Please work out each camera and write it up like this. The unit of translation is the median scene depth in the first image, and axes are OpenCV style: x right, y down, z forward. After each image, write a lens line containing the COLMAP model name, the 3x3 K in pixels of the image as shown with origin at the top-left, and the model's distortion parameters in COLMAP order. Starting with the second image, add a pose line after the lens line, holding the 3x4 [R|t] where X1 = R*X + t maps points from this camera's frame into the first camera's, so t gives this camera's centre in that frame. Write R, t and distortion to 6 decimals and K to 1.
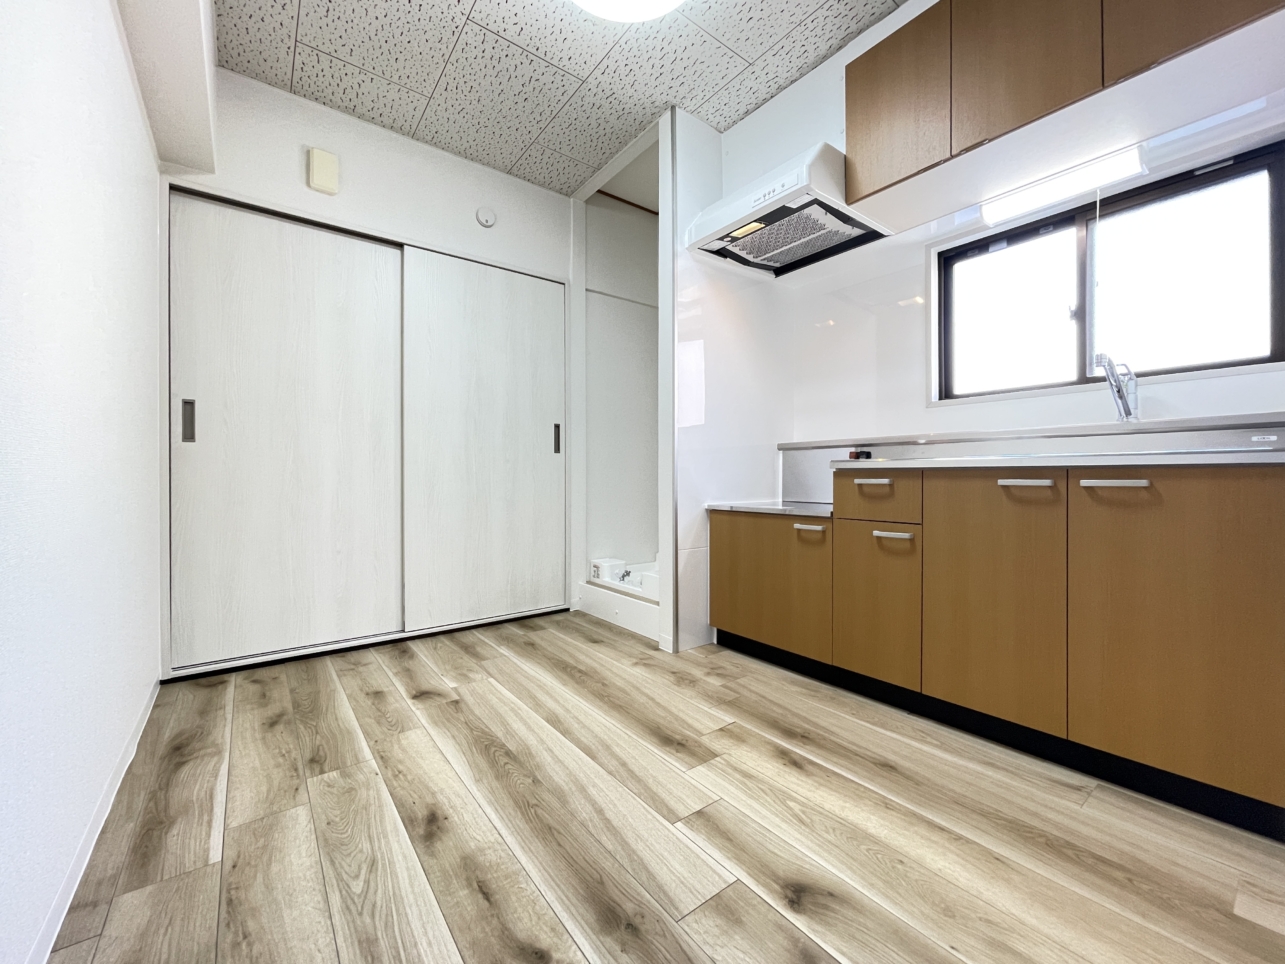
lens RADIAL K [[518.5, 0, 645.0], [0, 518.5, 478.3], [0, 0, 1]] dist [-0.003752, 0.001861]
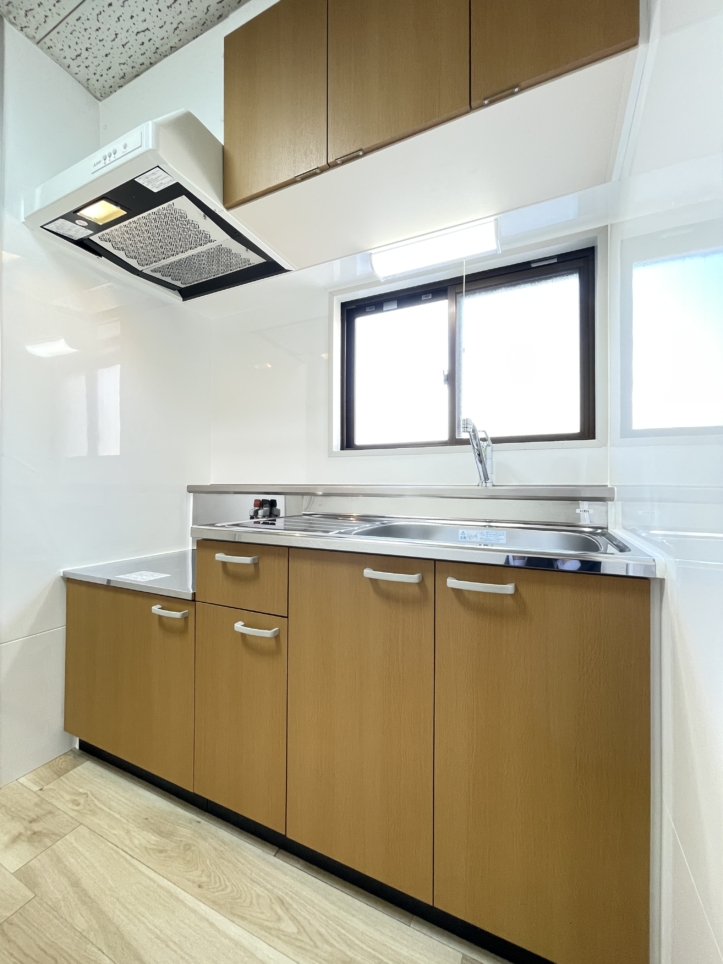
lens RADIAL K [[388.9, 0, 362.2], [0, 388.9, 484.5], [0, 0, 1]] dist [-0.003752, 0.001861]
pose [[0.892965, 0.009029, 0.450035, 0.312503], [-0.005619, 0.999944, -0.008913, -0.089734], [-0.450091, 0.005430, 0.892966, 0.360873]]
